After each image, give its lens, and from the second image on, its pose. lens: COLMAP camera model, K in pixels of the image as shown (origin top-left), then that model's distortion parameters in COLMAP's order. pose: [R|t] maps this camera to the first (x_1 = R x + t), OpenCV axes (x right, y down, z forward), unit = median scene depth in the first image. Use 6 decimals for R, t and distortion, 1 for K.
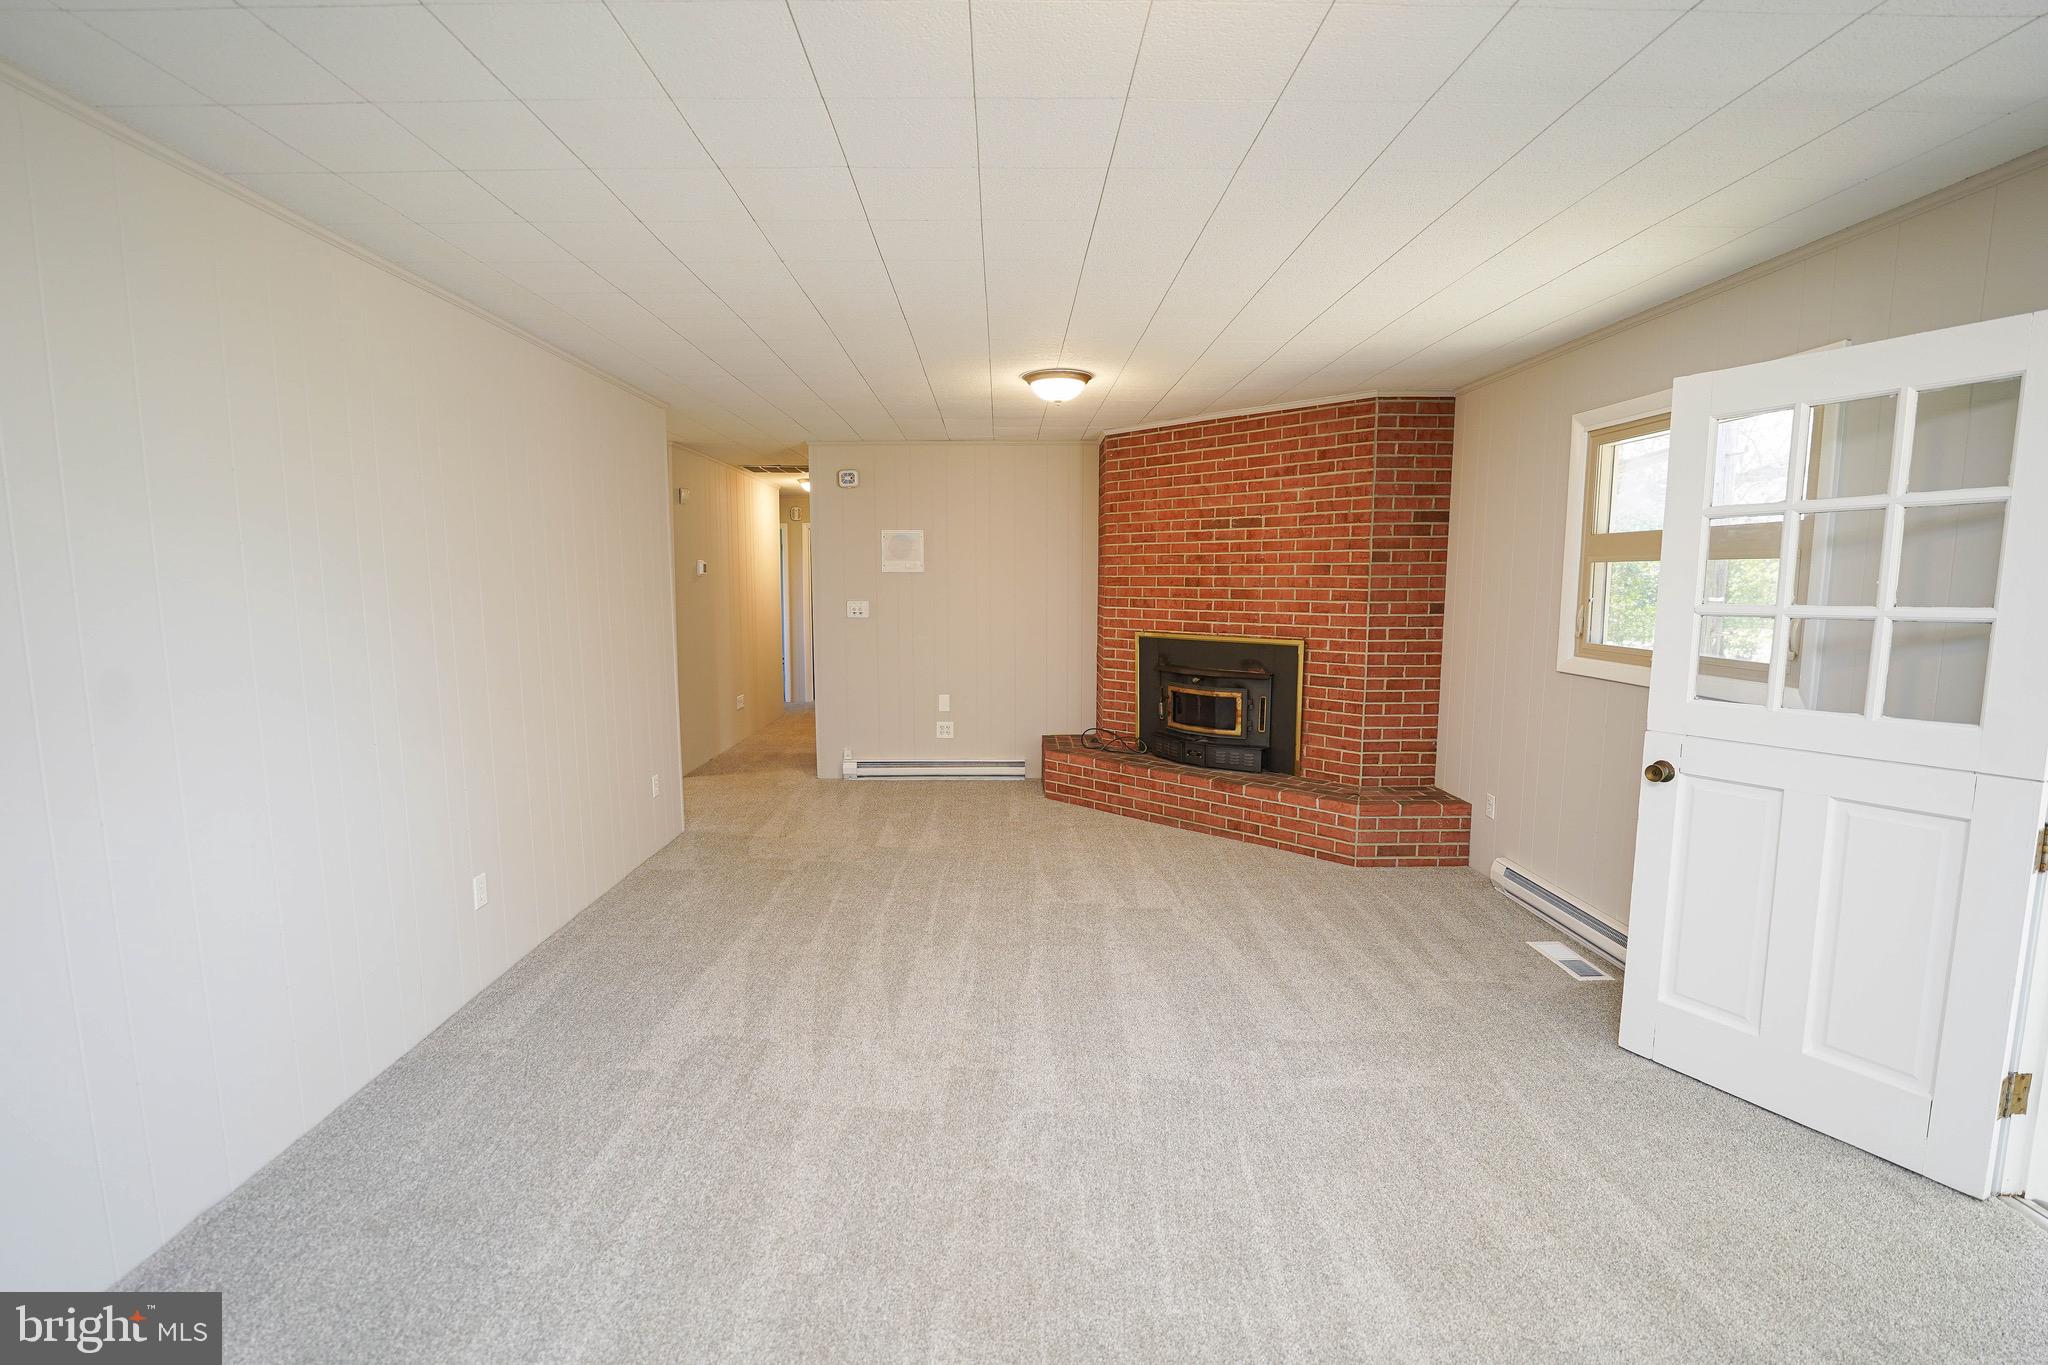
lens RADIAL K [[913.8, 0, 1013.6], [0, 913.8, 683.7], [0, 0, 1]] dist [-0.000115, -0.000065]
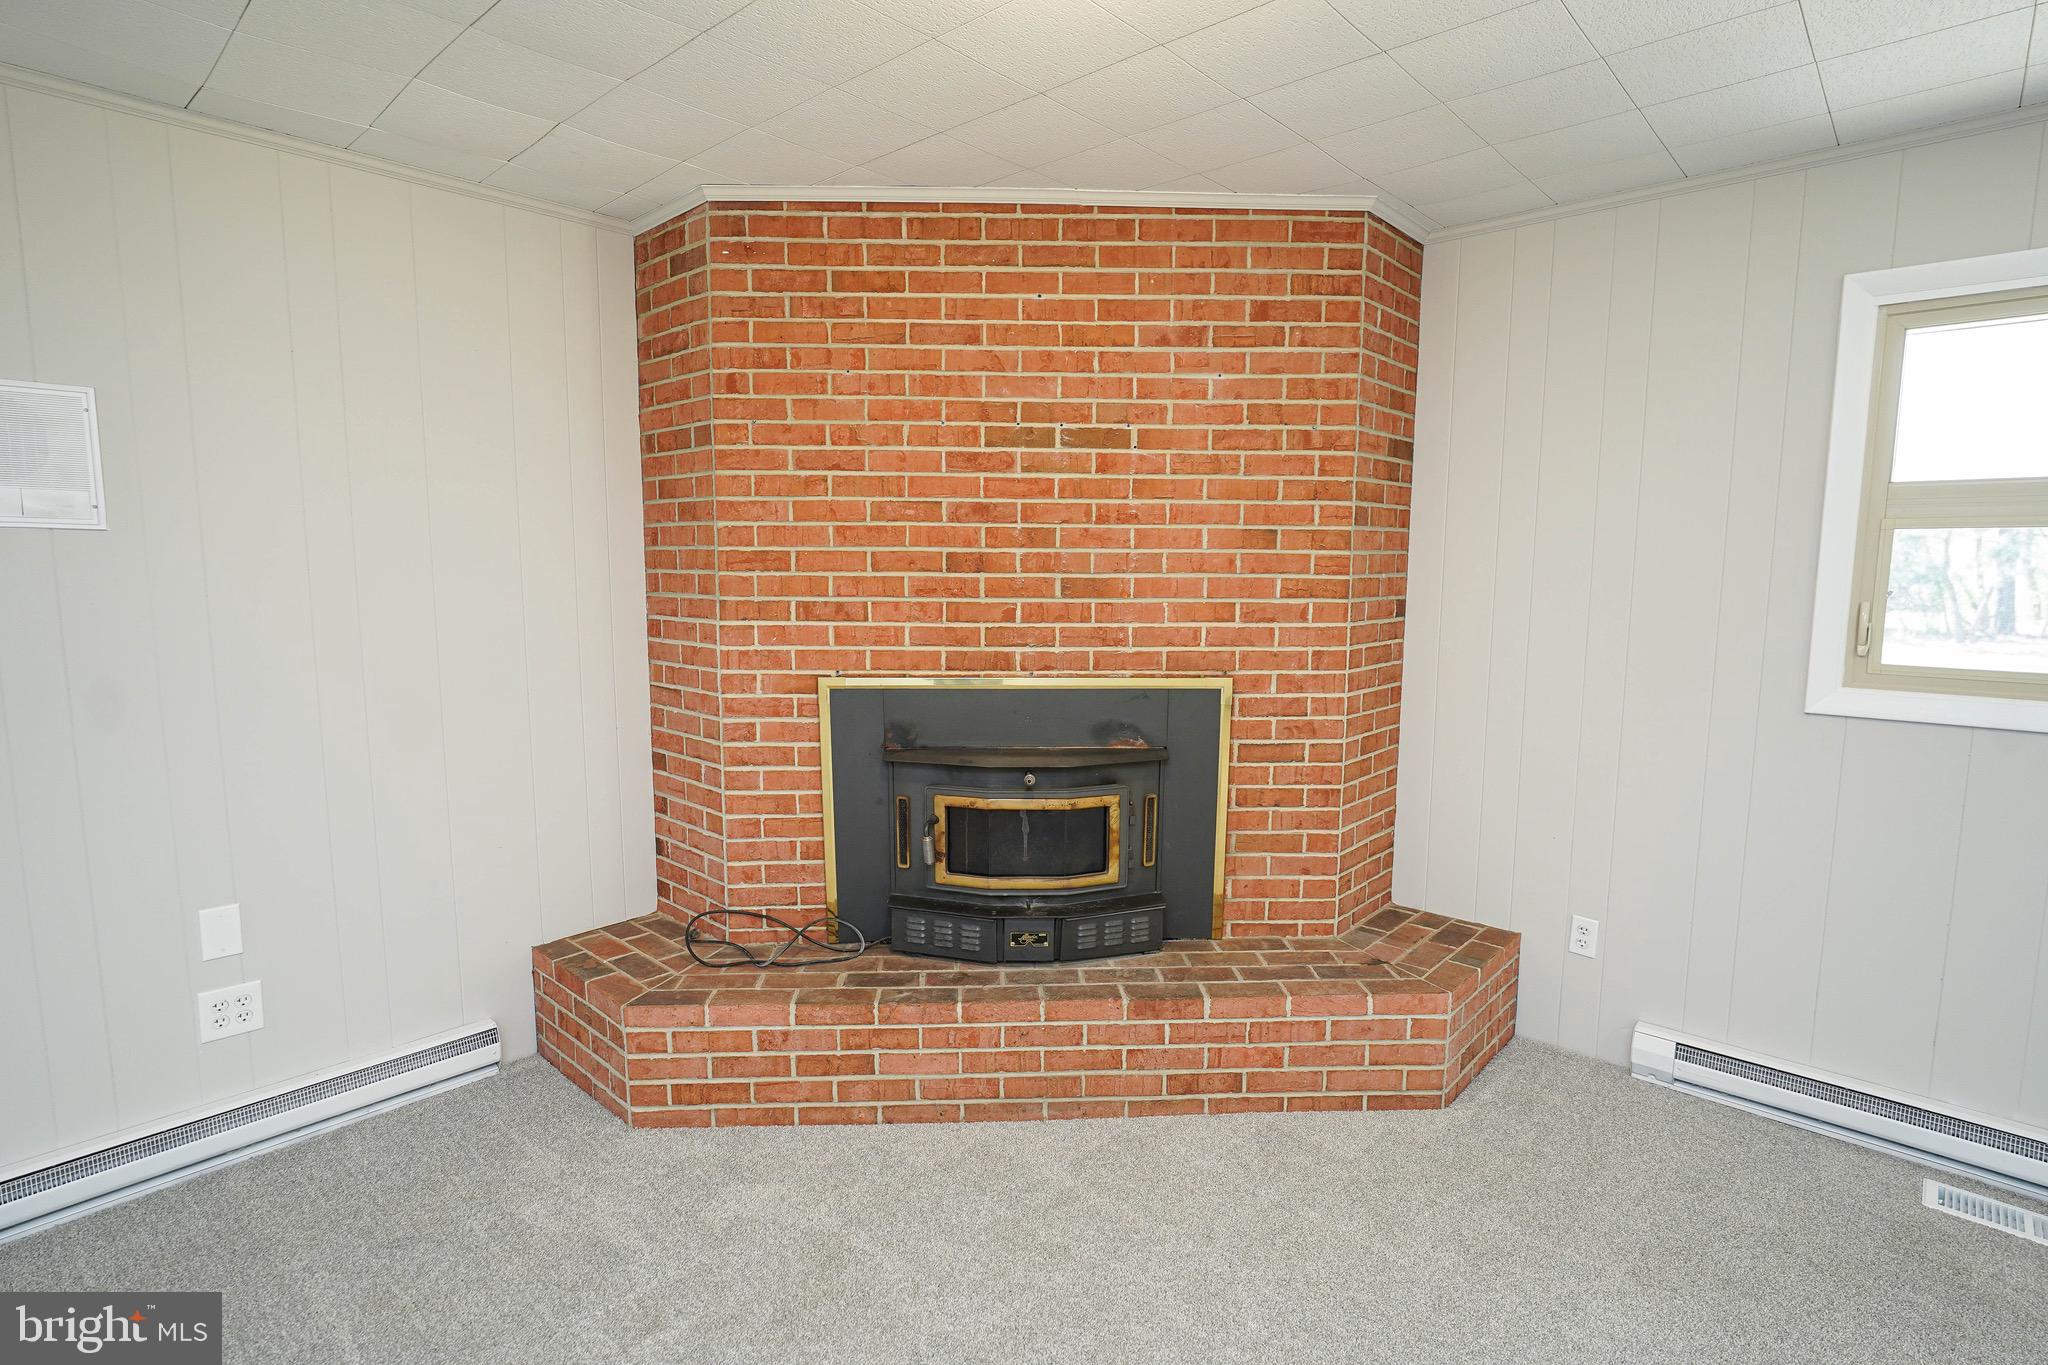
lens RADIAL K [[1004.5, 0, 1016.8], [0, 1004.5, 686.2], [0, 0, 1]] dist [-0.008328, -0.001269]
pose [[0.686939, -0.084380, 0.721800, -0.160543], [0.080145, 0.995974, 0.040157, -0.071035], [-0.722282, 0.030263, 0.690936, 0.667820]]
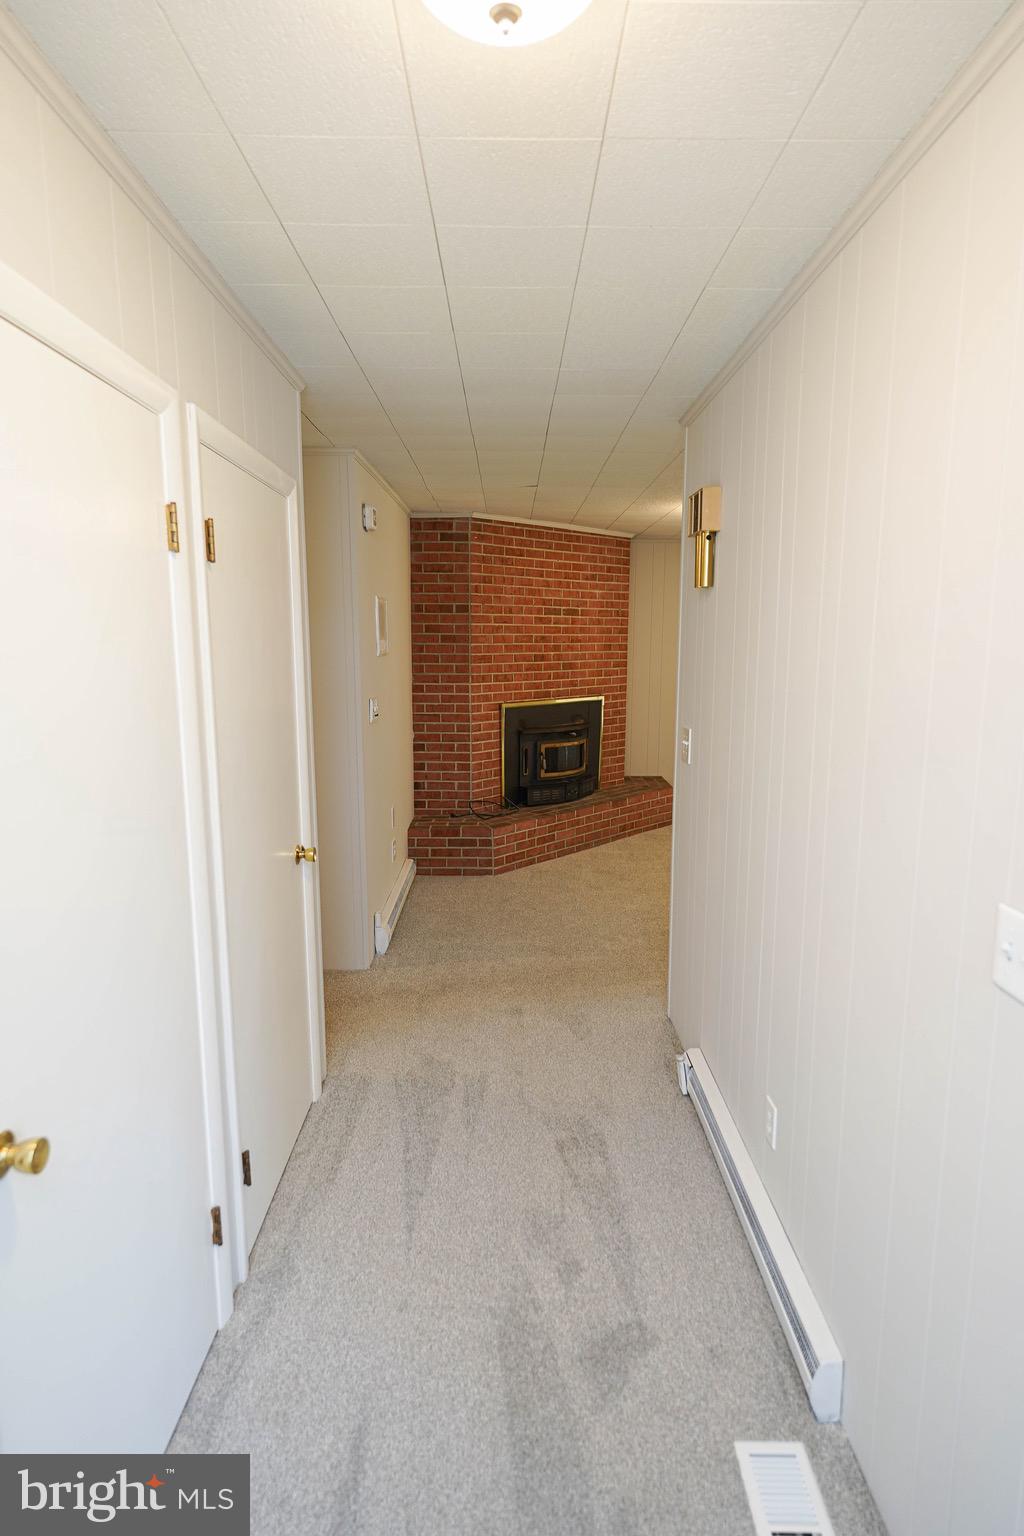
lens RADIAL K [[815.7, 0, 508.9], [0, 815.7, 776.7], [0, 0, 1]] dist [0.000589, -0.000026]
pose [[0.017702, -0.170509, 0.985197, -0.951651], [0.114540, 0.979210, 0.167415, -0.149635], [-0.993261, 0.109881, 0.036864, 1.065291]]
